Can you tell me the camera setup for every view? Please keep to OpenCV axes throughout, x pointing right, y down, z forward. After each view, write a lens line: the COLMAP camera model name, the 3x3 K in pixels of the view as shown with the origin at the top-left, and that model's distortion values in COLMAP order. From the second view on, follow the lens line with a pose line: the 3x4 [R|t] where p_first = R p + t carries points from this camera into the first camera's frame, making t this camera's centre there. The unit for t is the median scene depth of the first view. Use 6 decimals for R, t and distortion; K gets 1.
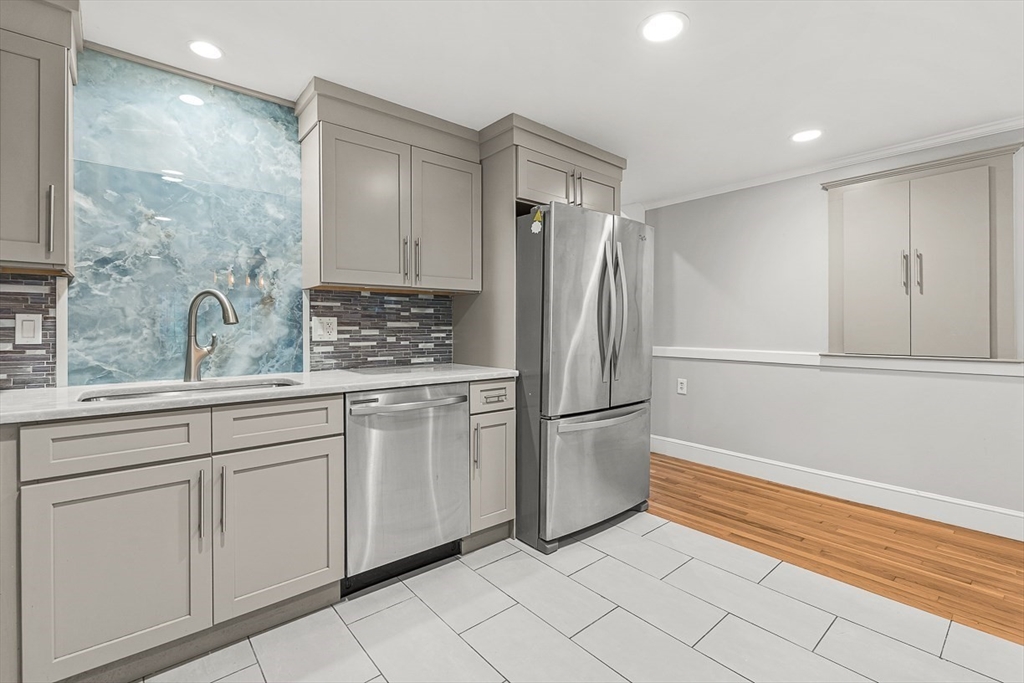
lens RADIAL K [[456.3, 0, 509.9], [0, 456.3, 333.0], [0, 0, 1]] dist [-0.002981, 0.000014]
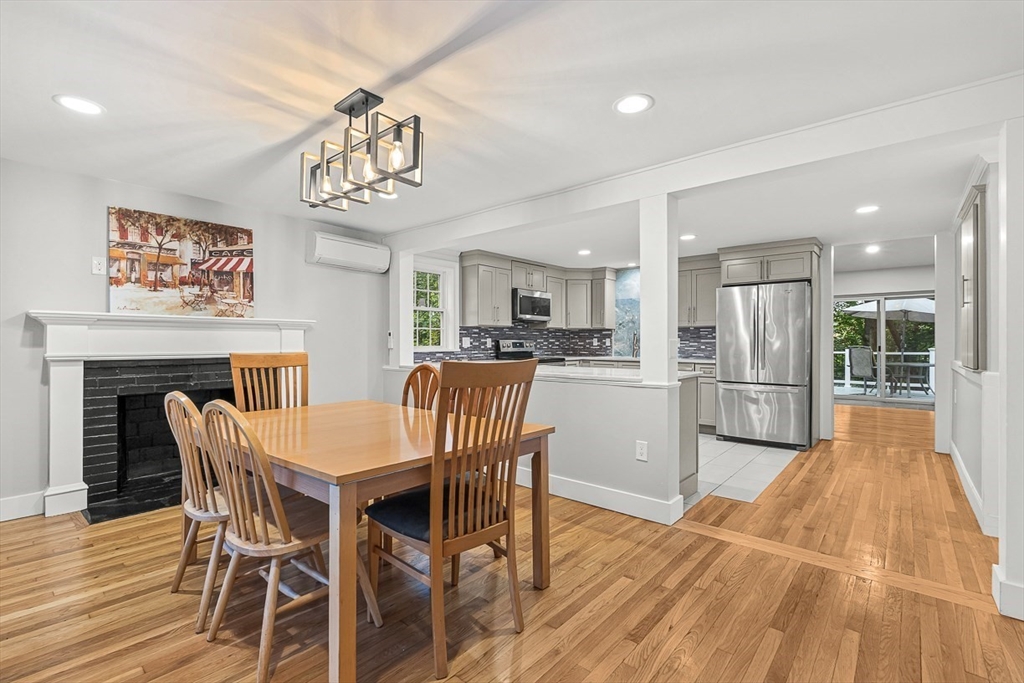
lens RADIAL K [[454.9, 0, 511.6], [0, 454.9, 339.1], [0, 0, 1]] dist [-0.005231, -0.000102]
pose [[0.152990, -0.004053, -0.988219, 2.252718], [-0.013639, 0.999888, -0.006212, 0.001726], [0.988134, 0.014429, 0.152918, -0.396072]]
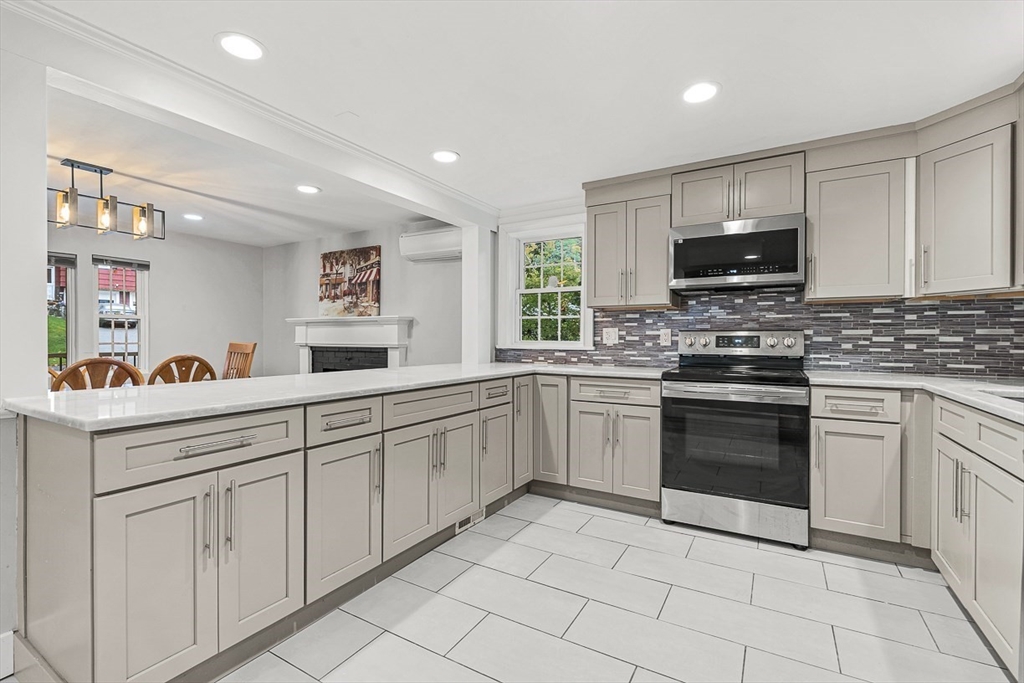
lens RADIAL K [[454.9, 0, 511.6], [0, 454.9, 339.1], [0, 0, 1]] dist [-0.005231, -0.000102]
pose [[-0.943632, -0.000410, -0.330996, 0.501401], [-0.006047, 0.999854, 0.016003, -0.005544], [0.330941, 0.017103, -0.943496, 1.146803]]
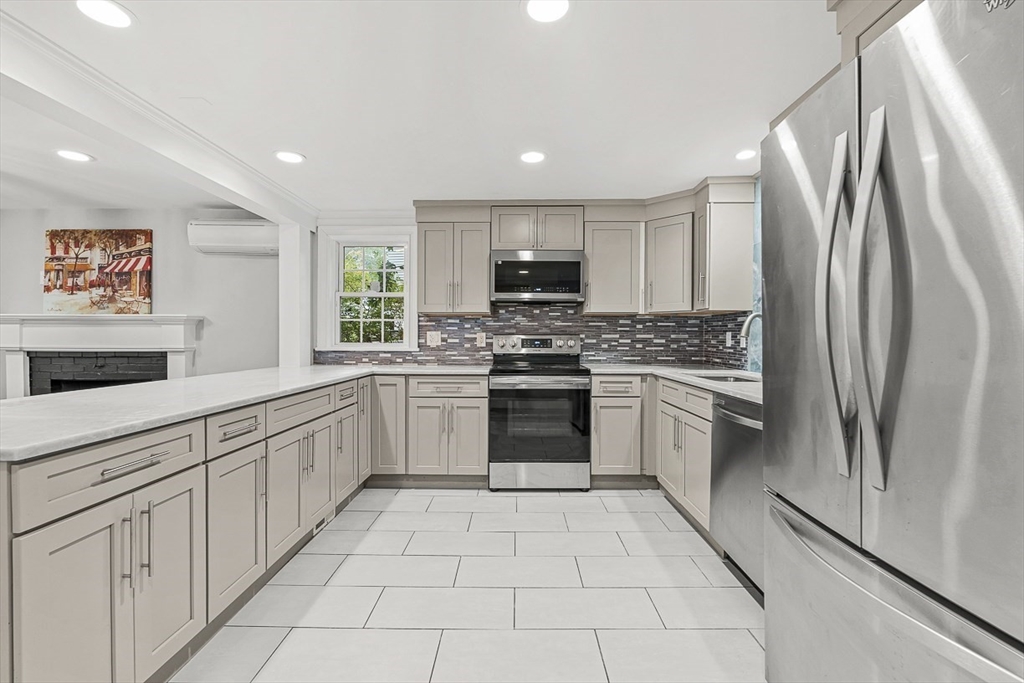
lens RADIAL K [[454.9, 0, 511.6], [0, 454.9, 339.1], [0, 0, 1]] dist [-0.005231, -0.000102]
pose [[-0.654814, 0.004203, -0.755778, 0.804983], [-0.012116, 0.999798, 0.016057, -0.023213], [0.755693, 0.019672, -0.654631, 1.164270]]
